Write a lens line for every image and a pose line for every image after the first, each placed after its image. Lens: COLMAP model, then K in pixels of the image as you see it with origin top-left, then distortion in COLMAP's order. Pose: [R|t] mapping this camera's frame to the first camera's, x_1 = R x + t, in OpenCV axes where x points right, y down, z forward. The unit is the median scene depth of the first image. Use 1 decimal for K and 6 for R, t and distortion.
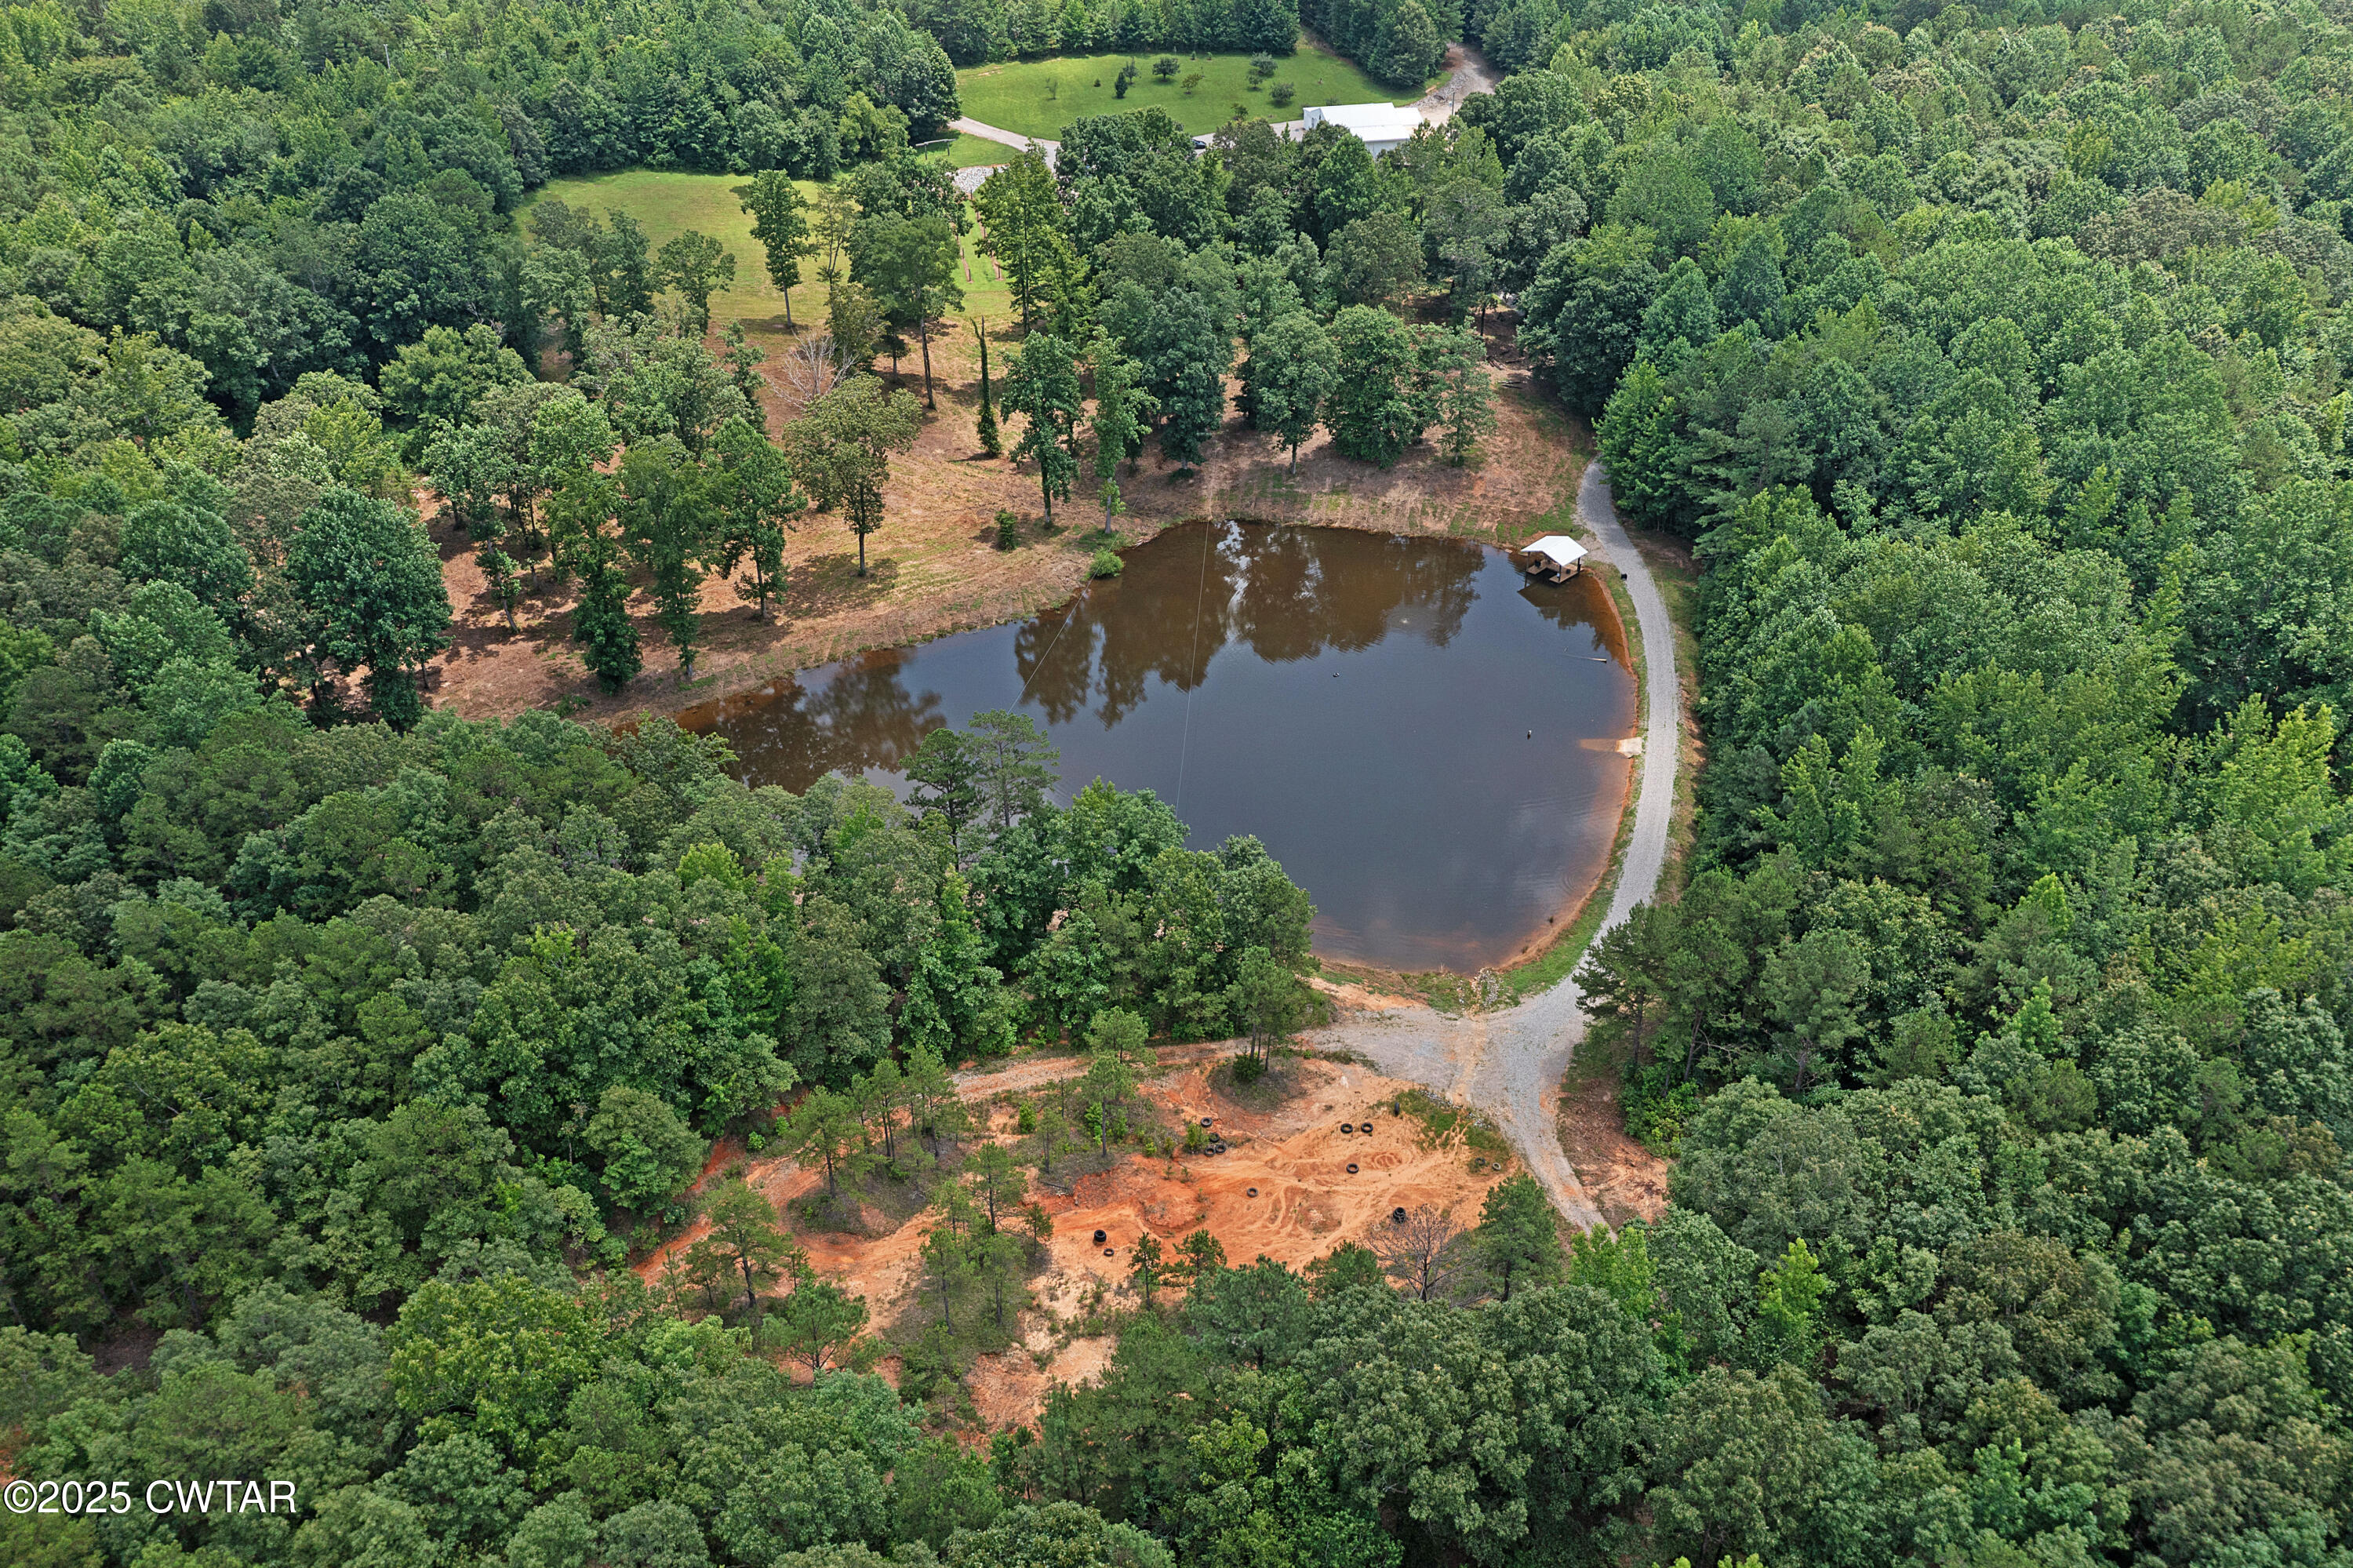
lens RADIAL K [[1902.6, 0, 1176.5], [0, 1902.6, 784.0], [0, 0, 1]] dist [0.018855, 0.006736]
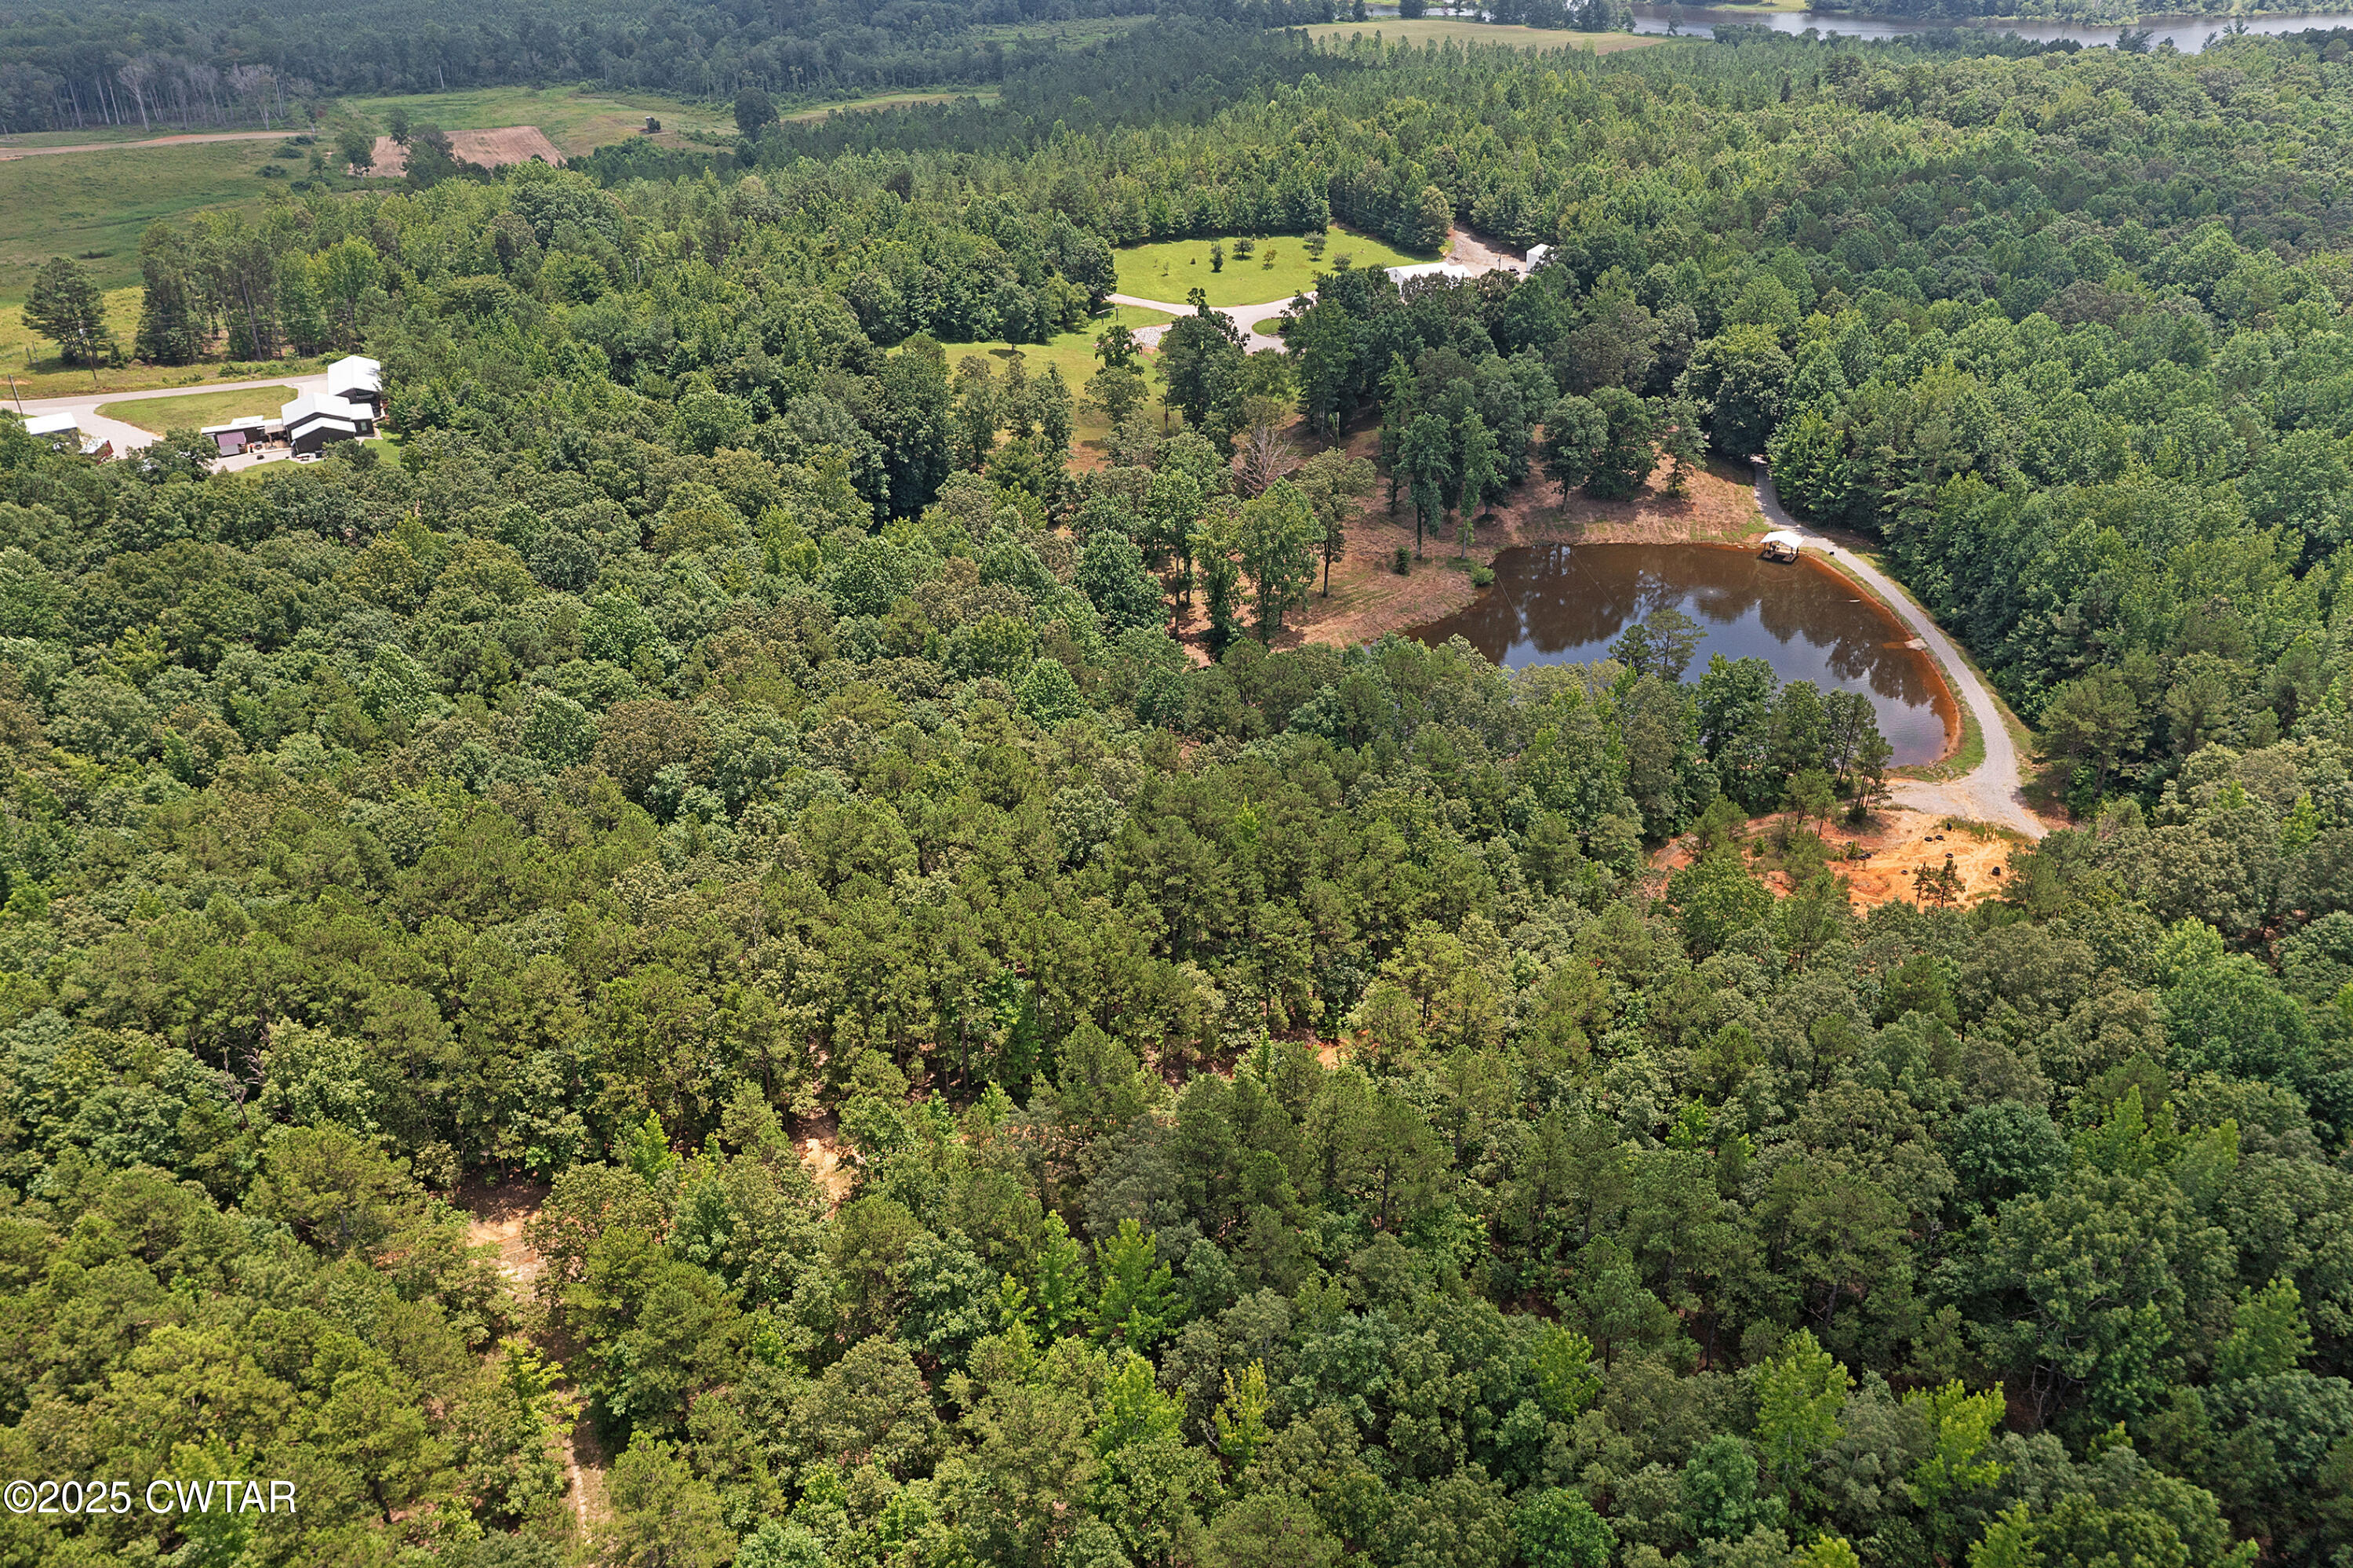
lens RADIAL K [[1931.4, 0, 1176.5], [0, 1931.4, 784.0], [0, 0, 1]] dist [-0.008422, -0.001605]
pose [[0.975460, -0.103197, 0.194497, -0.544651], [0.122296, 0.988507, -0.088867, 0.130804], [-0.183091, 0.110472, 0.976869, -0.309738]]
